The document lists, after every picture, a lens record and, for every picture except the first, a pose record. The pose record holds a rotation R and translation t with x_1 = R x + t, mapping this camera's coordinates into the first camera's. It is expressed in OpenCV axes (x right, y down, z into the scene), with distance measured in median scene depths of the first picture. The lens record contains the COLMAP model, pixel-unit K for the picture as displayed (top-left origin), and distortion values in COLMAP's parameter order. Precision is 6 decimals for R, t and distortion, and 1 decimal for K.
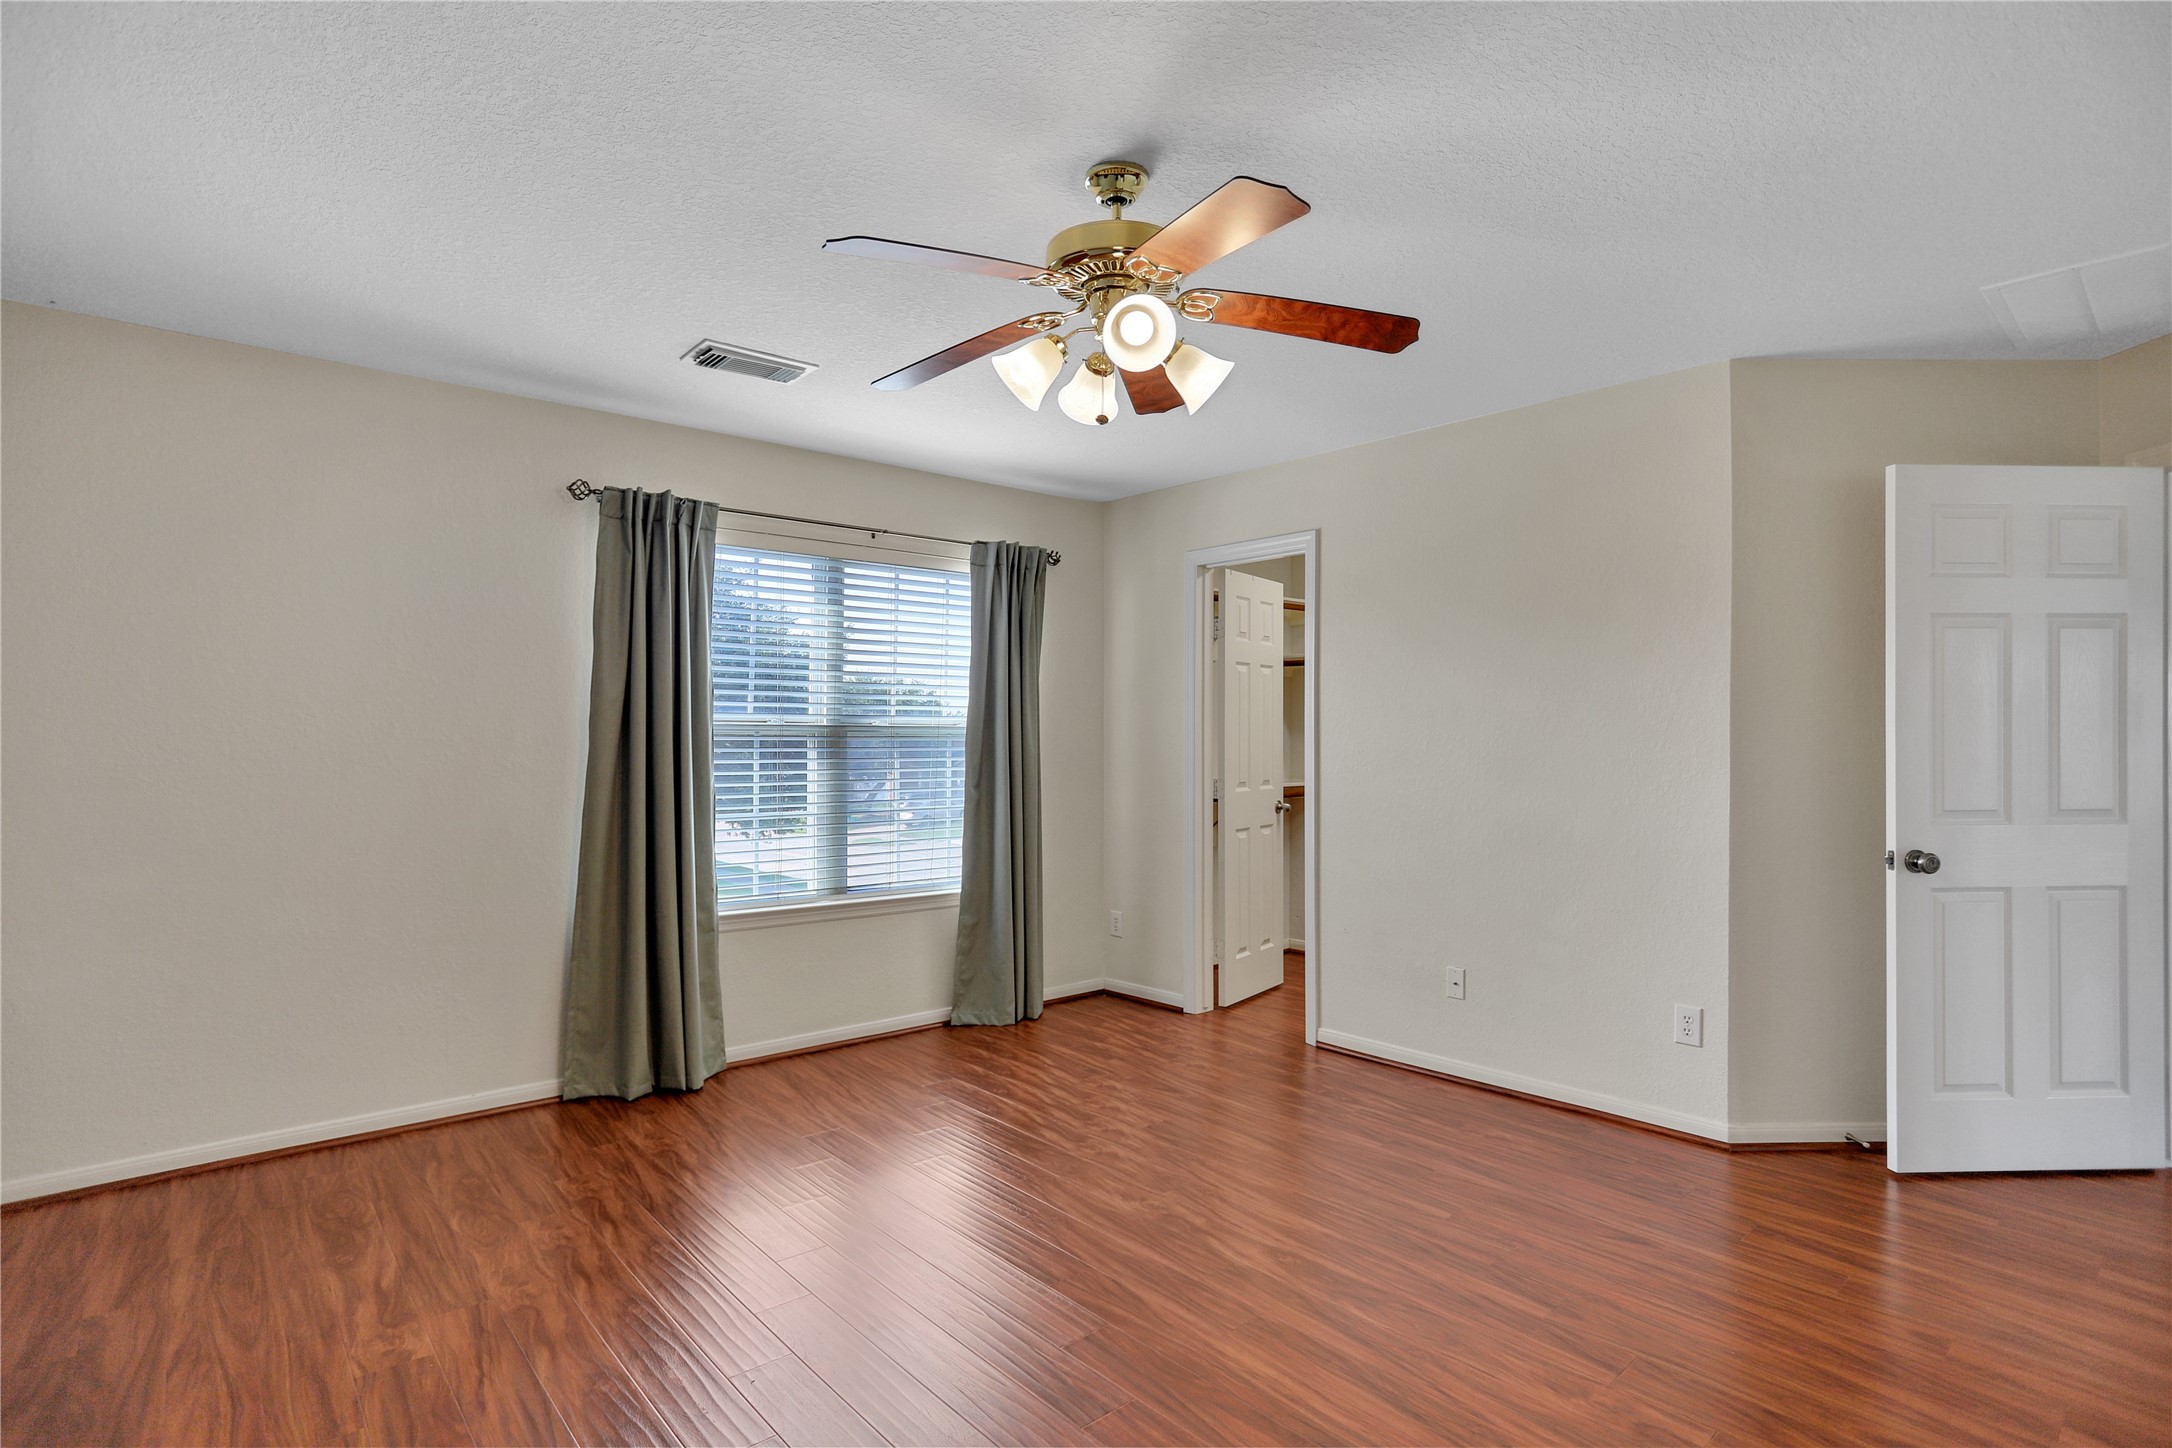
lens RADIAL K [[1091.0, 0, 1079.0], [0, 1091.0, 733.5], [0, 0, 1]] dist [-0.046262, 0.011600]
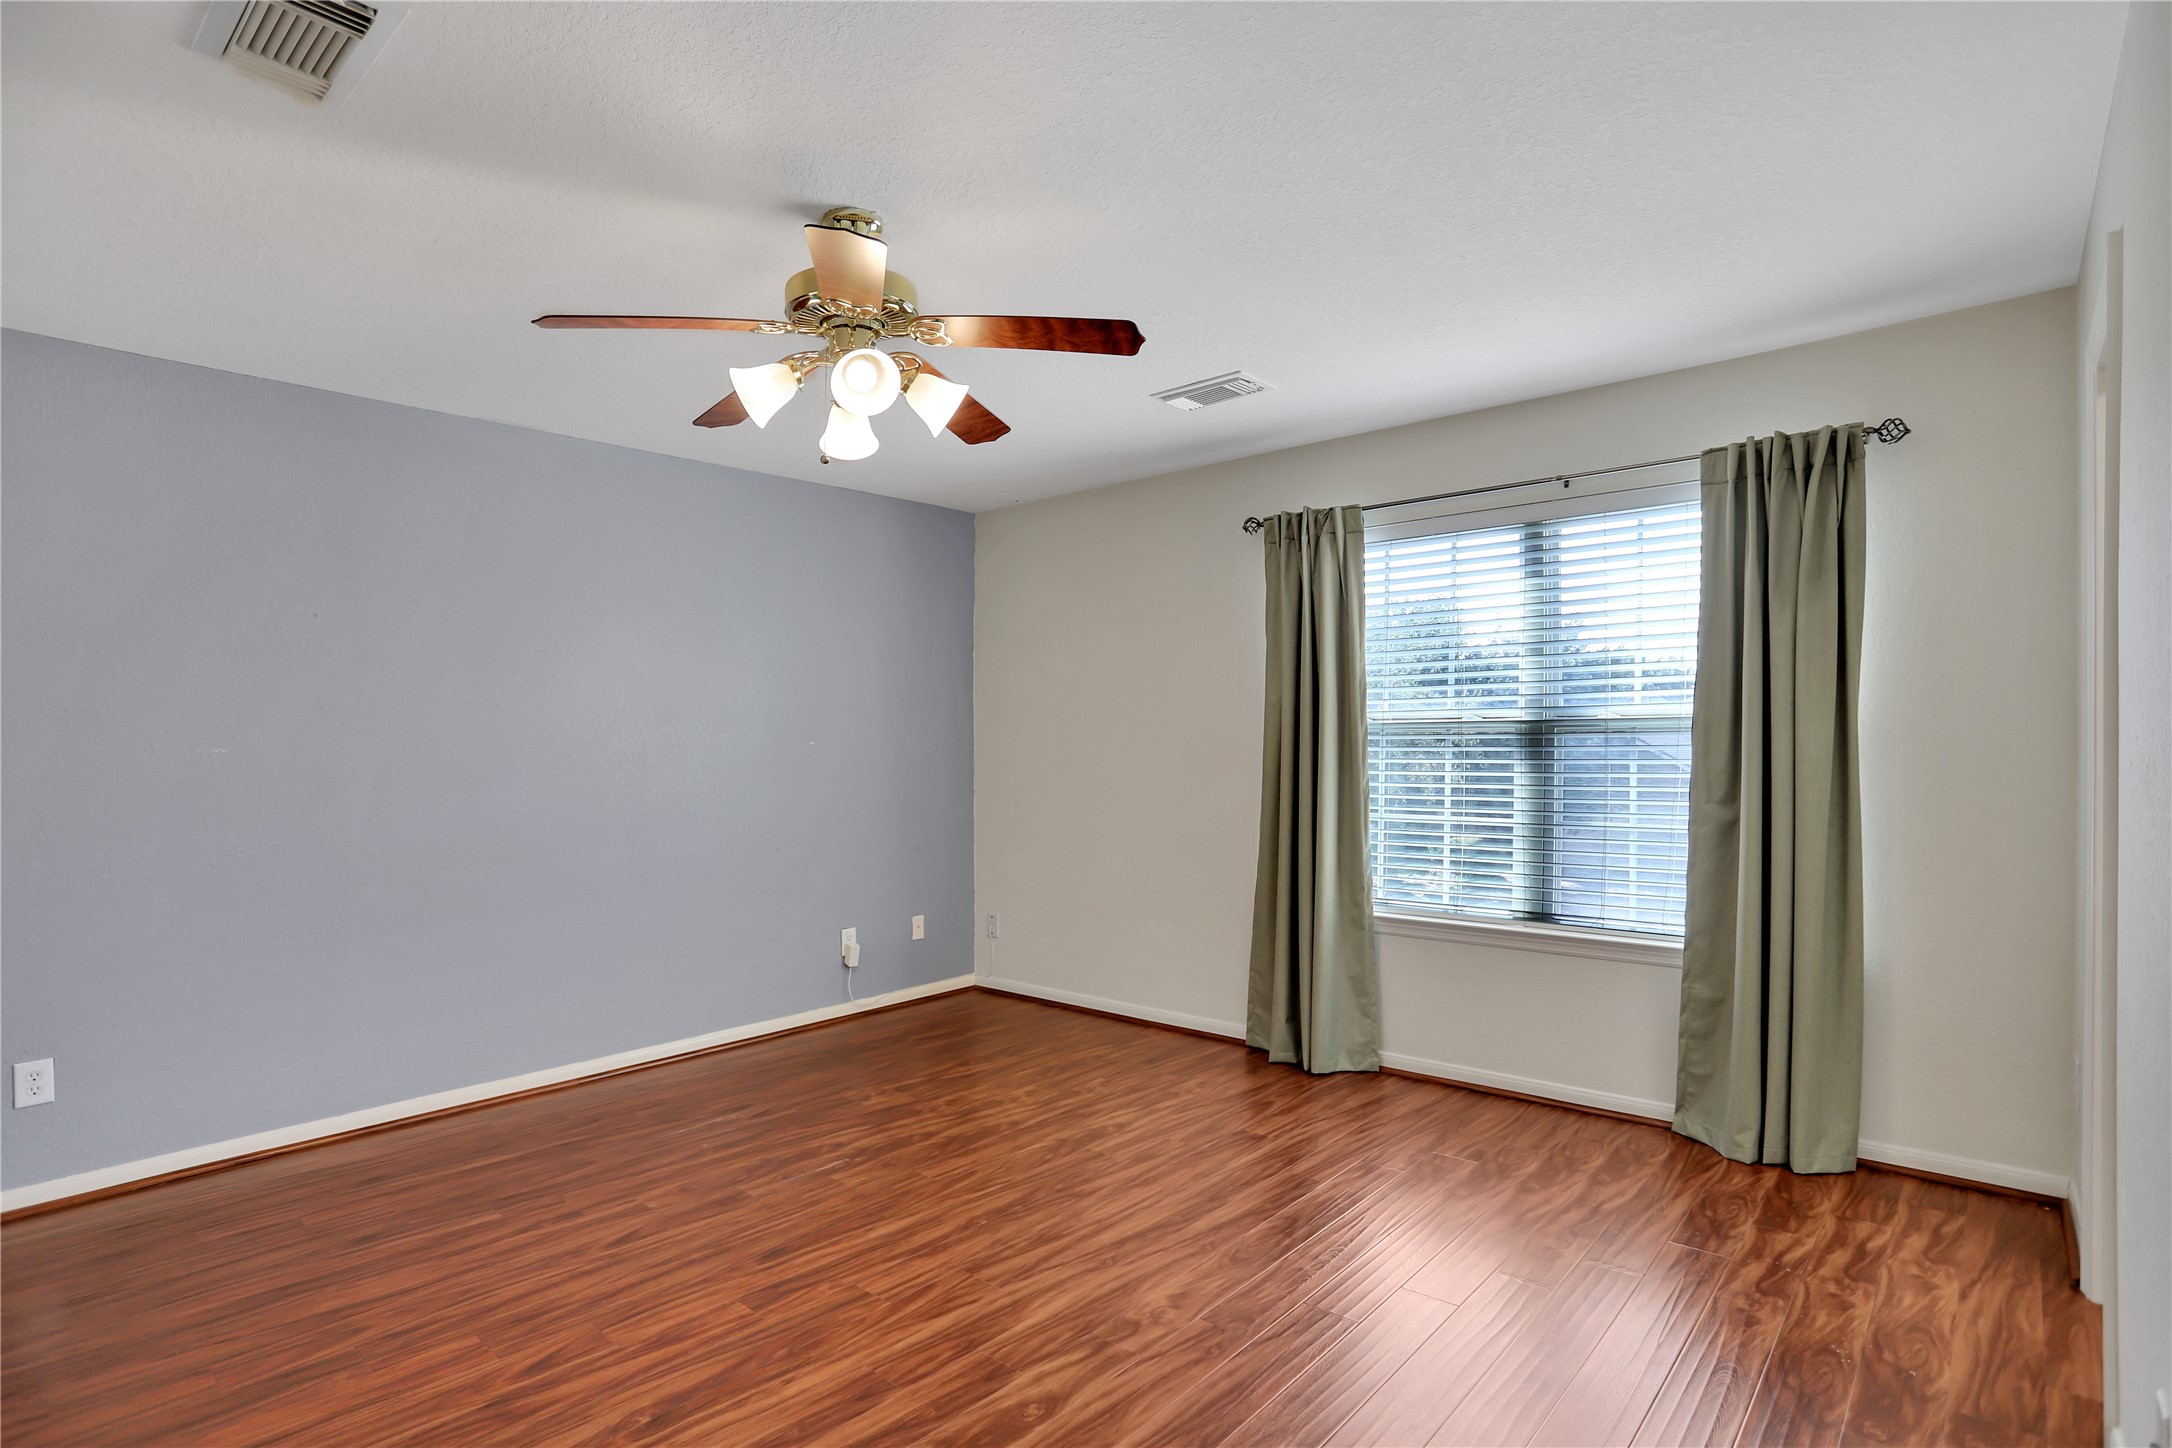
lens RADIAL K [[1091.0, 0, 1079.2], [0, 1091.0, 720.4], [0, 0, 1]] dist [-0.046262, 0.011600]
pose [[0.129674, -0.022475, -0.991302, 0.580061], [0.014856, 0.999675, -0.020721, 0.005234], [0.991445, -0.012040, 0.129966, 0.559171]]
